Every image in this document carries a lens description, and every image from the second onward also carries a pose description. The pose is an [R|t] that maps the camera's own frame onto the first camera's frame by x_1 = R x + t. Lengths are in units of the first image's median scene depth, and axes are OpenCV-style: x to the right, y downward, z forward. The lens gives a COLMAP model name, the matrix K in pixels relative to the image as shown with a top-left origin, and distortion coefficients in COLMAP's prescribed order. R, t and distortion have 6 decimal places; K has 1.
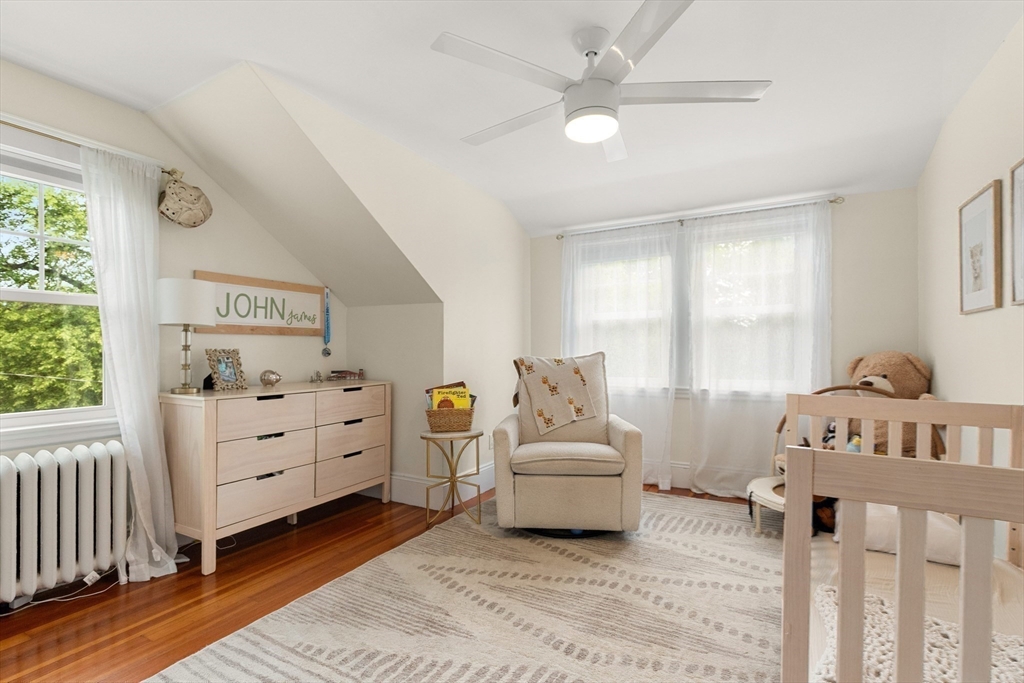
lens RADIAL K [[474.9, 0, 508.1], [0, 474.9, 354.0], [0, 0, 1]] dist [0.010312, -0.000518]
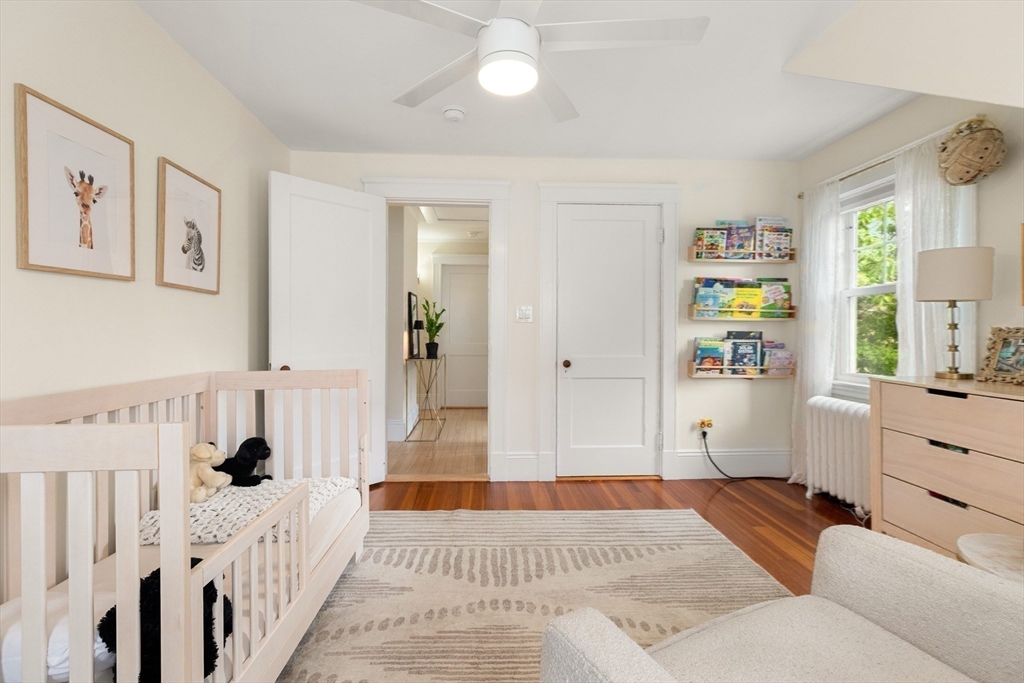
lens RADIAL K [[462.6, 0, 512.0], [0, 462.6, 341.5], [0, 0, 1]] dist [0.015366, -0.000156]
pose [[-0.842810, 0.012465, -0.538067, 0.678560], [-0.001504, 0.999673, 0.025514, -0.008438], [0.538209, 0.022313, -0.842516, 1.873868]]
